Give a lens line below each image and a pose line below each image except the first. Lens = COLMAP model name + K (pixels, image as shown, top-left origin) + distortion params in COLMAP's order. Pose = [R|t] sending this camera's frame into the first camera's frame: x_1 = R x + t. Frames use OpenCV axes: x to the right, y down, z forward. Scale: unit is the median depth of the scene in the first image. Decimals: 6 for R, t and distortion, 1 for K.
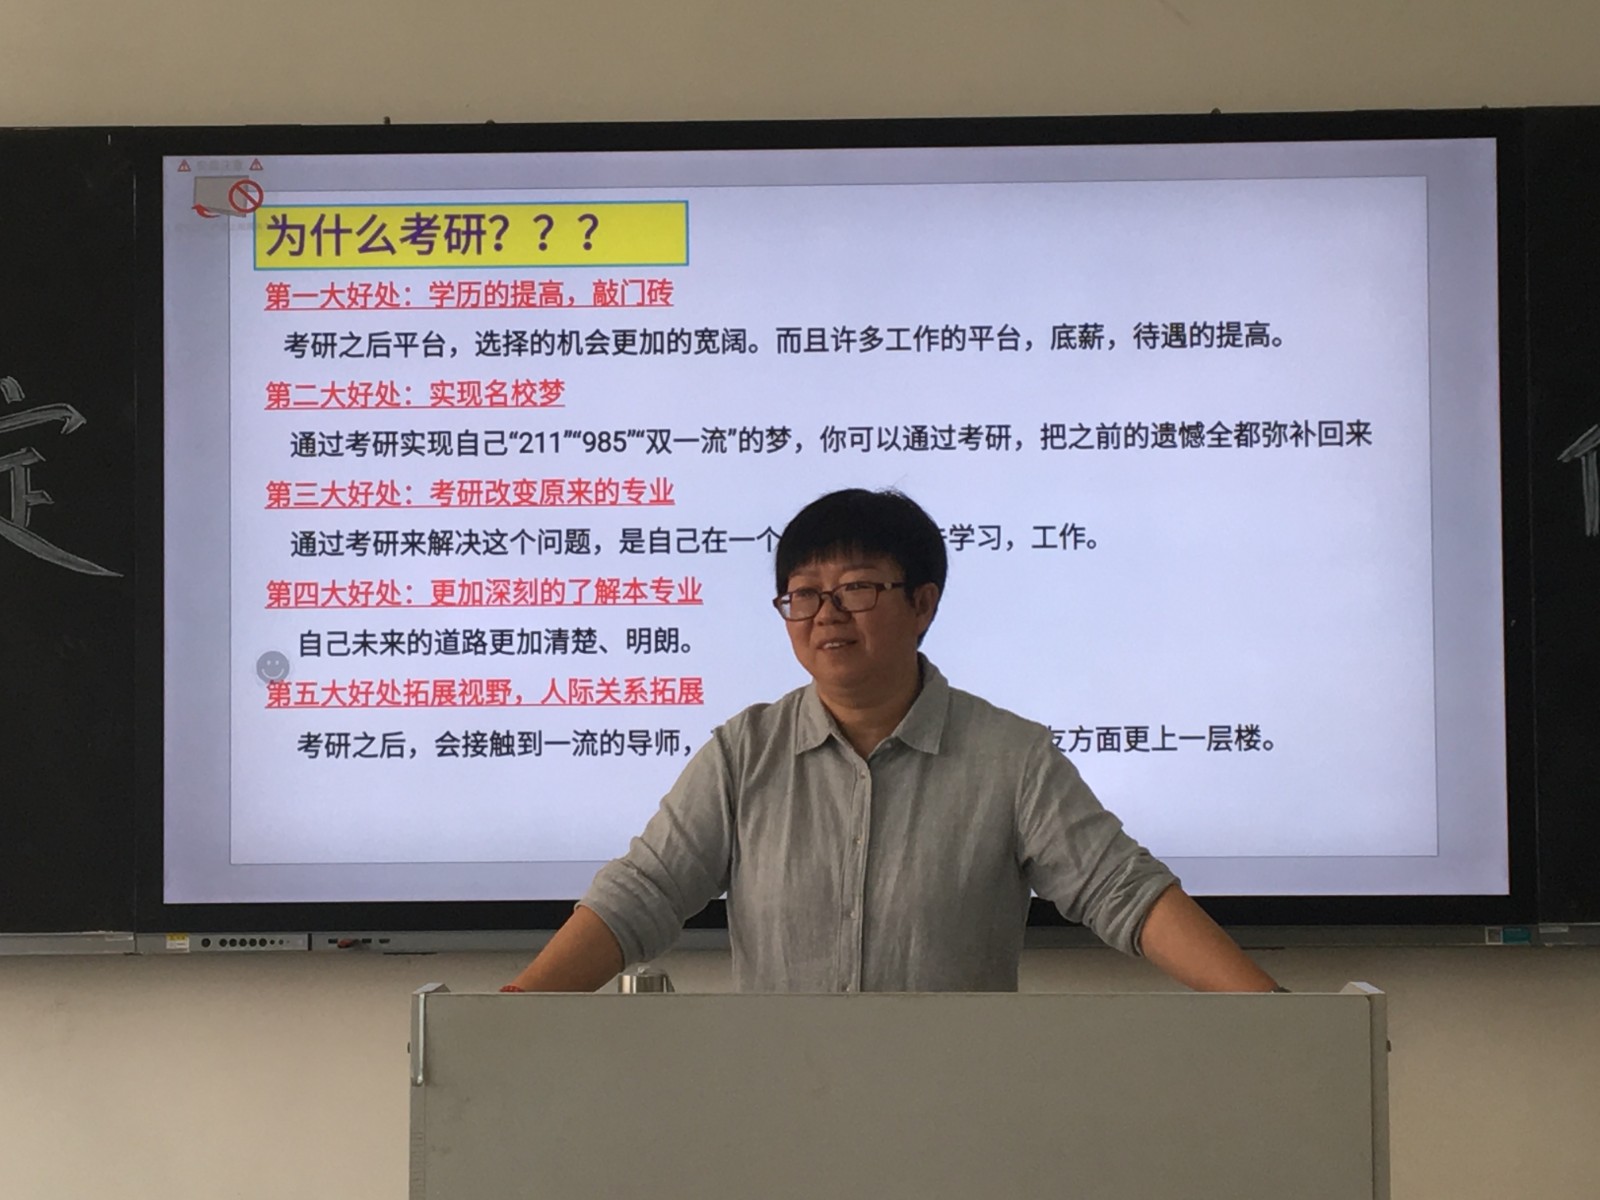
lens RADIAL K [[3355.0, 0, 798.2], [0, 3355.0, 601.0], [0, 0, 1]] dist [0.116930, 0.000000]
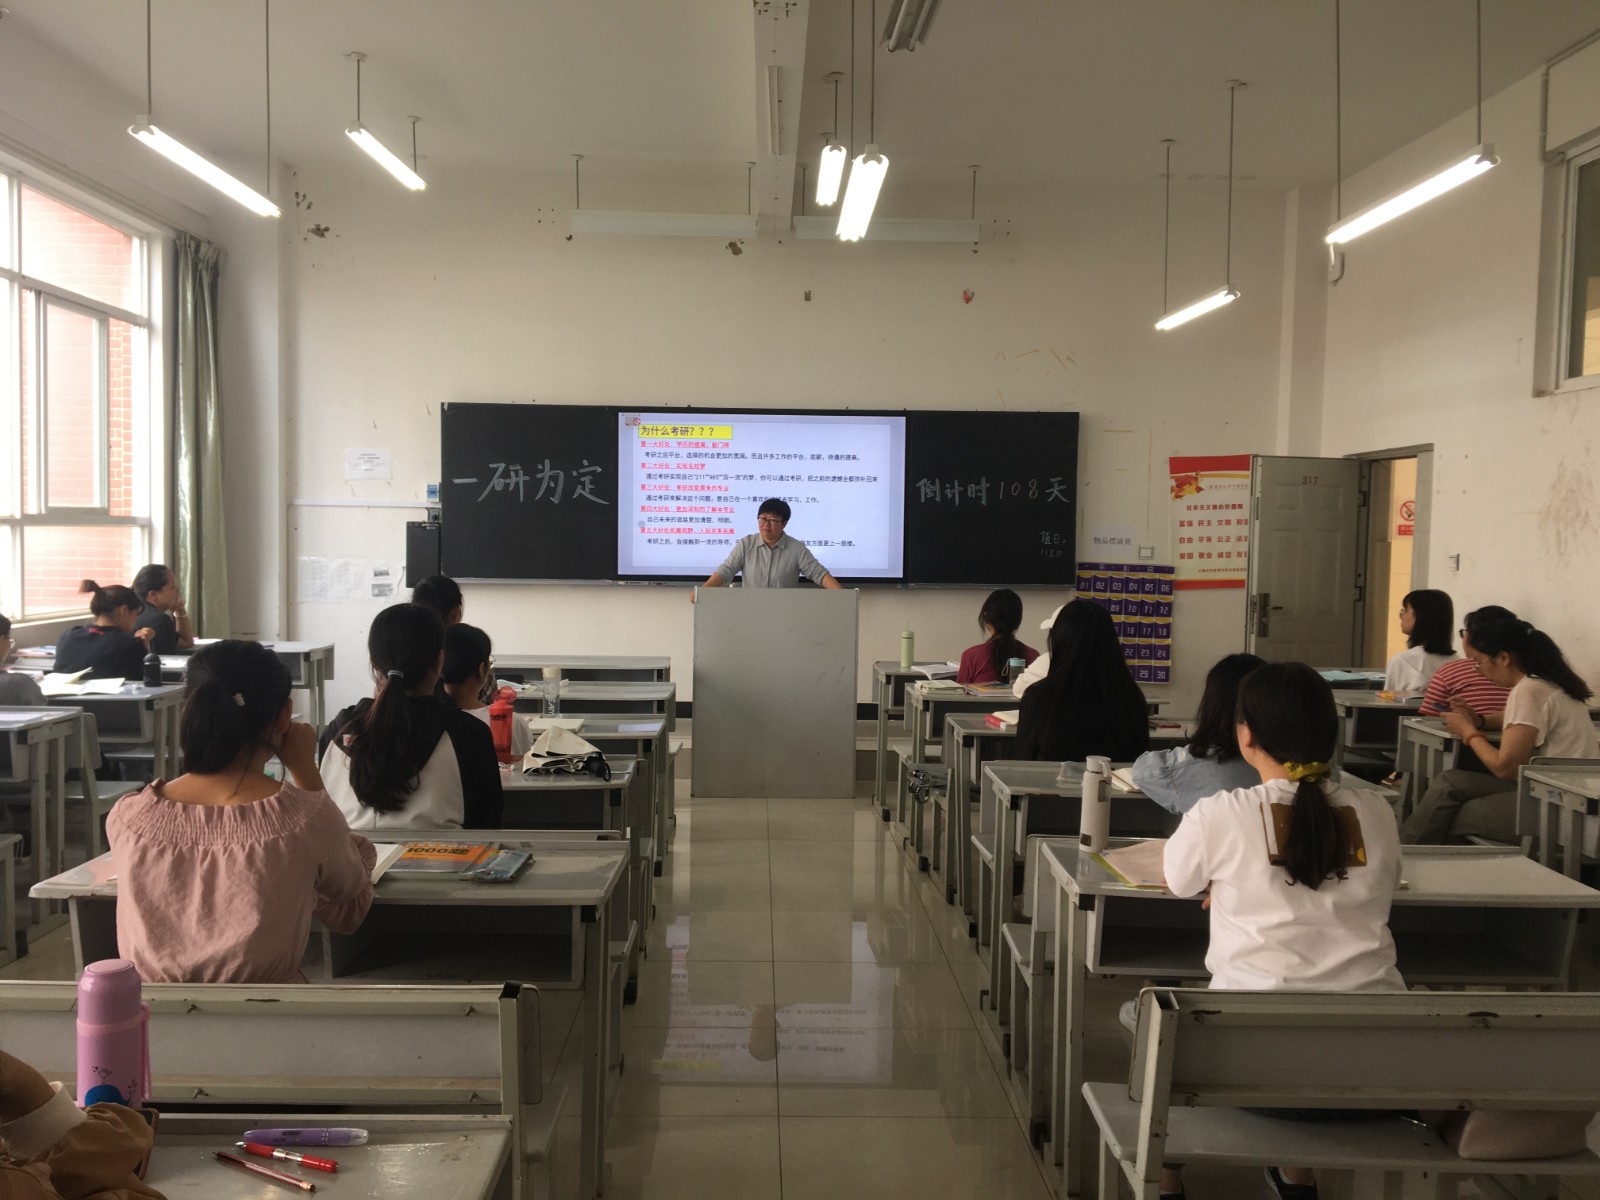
lens RADIAL K [[1353.3, 0, 798.5], [0, 1353.3, 600.8], [0, 0, 1]] dist [0.002906, 0.000041]
pose [[0.997907, 0.017508, 0.062247, -0.054580], [-0.022887, 0.995964, 0.086786, -0.042323], [-0.060476, -0.088029, 0.994280, -0.883833]]
